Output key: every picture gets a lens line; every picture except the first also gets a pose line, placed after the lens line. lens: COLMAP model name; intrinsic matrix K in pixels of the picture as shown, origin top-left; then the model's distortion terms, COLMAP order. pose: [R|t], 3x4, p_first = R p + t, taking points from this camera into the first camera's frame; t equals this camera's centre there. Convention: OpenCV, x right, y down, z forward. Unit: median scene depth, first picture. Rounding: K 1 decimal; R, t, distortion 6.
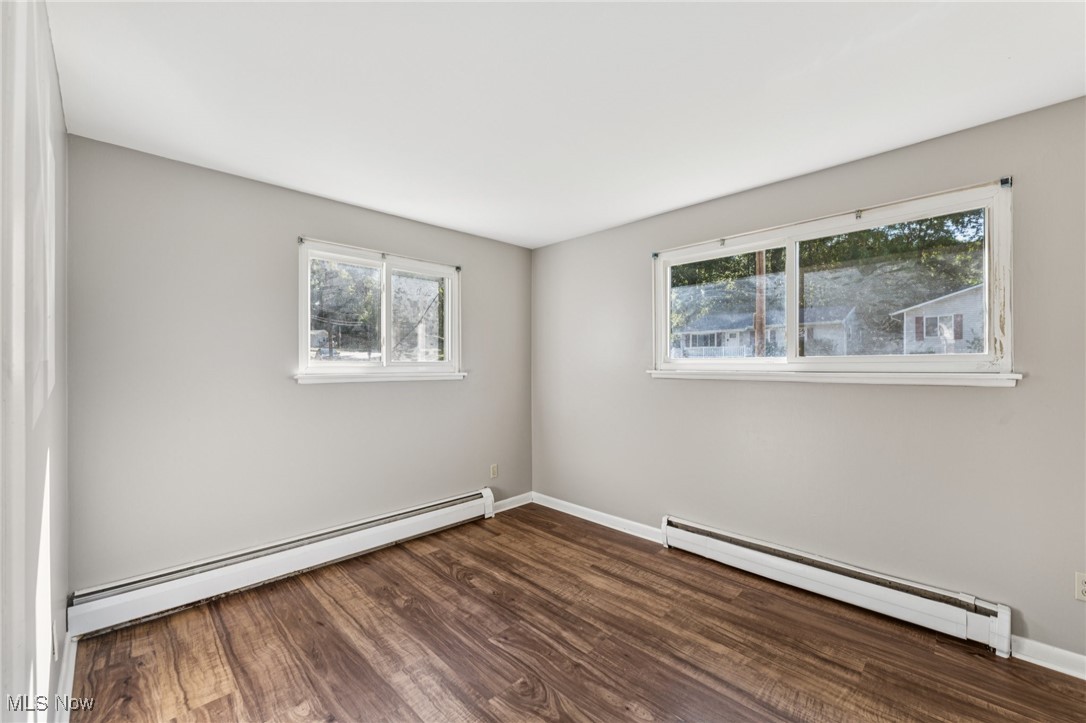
lens RADIAL K [[438.3, 0, 538.0], [0, 438.3, 363.0], [0, 0, 1]] dist [-0.000120, -0.000035]
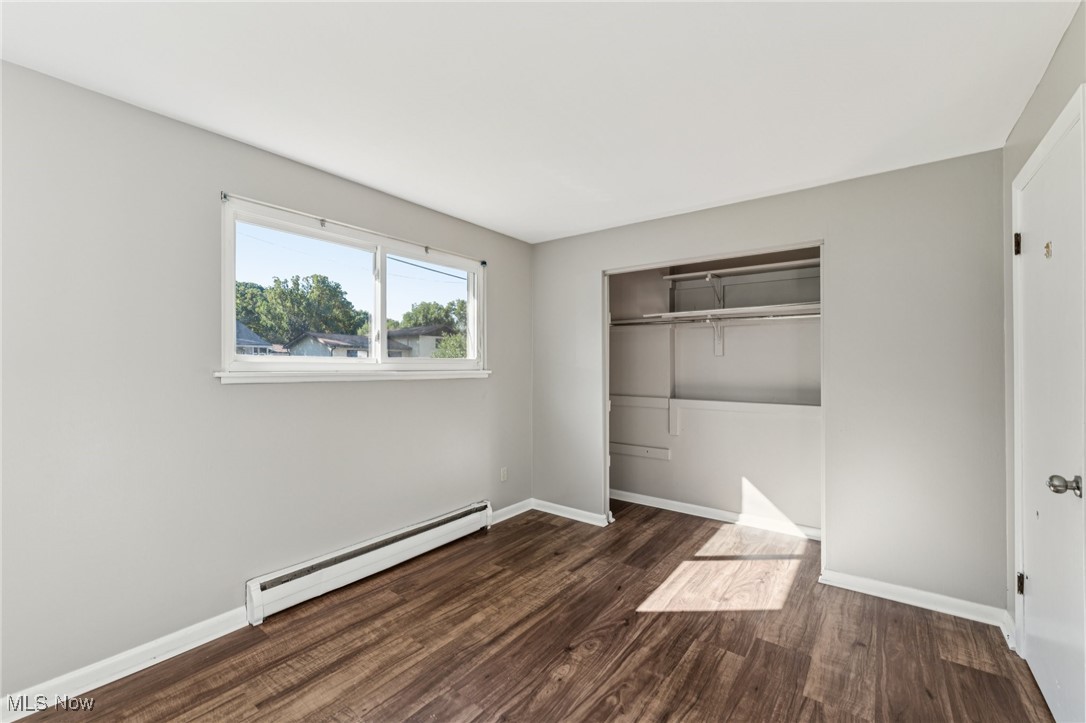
lens RADIAL K [[438.3, 0, 548.6], [0, 438.3, 364.3], [0, 0, 1]] dist [-0.000120, -0.000035]
pose [[-0.145076, 0.006754, 0.989397, -0.673201], [-0.002764, 0.999970, -0.007231, 0.011439], [-0.989417, -0.003784, -0.145053, 0.917797]]
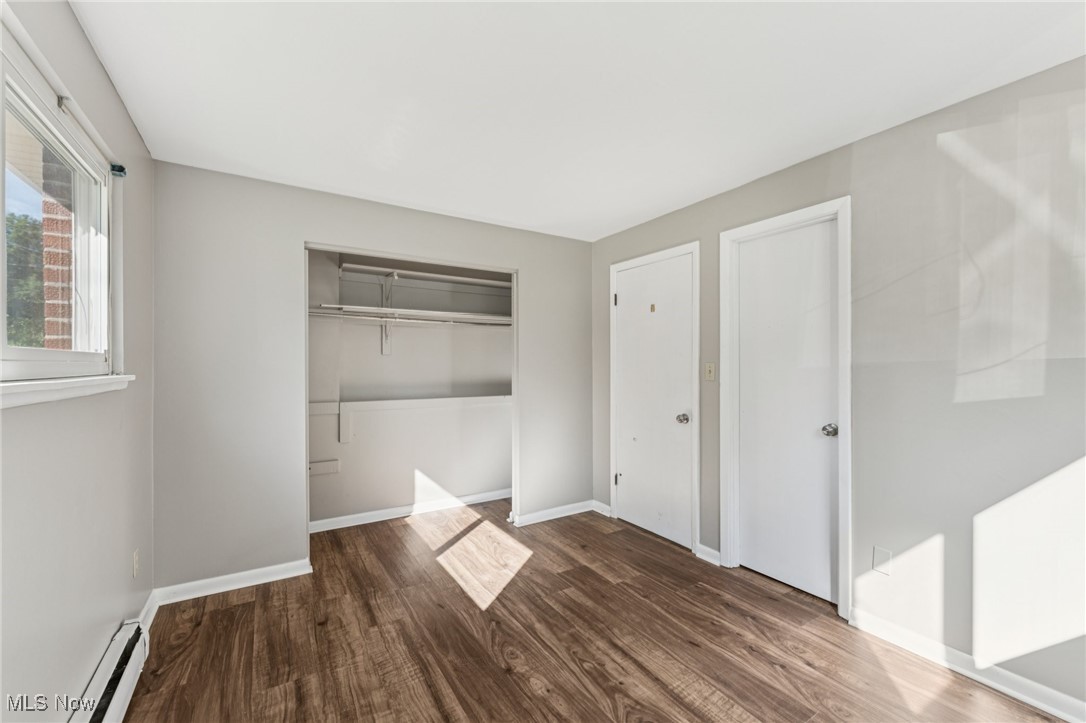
lens RADIAL K [[438.3, 0, 537.3], [0, 438.3, 363.8], [0, 0, 1]] dist [-0.000120, -0.000035]
pose [[-0.973343, 0.005071, 0.229300, -0.011182], [0.004270, 0.999983, -0.003991, 0.008805], [-0.229316, -0.002905, -0.973348, 1.566335]]
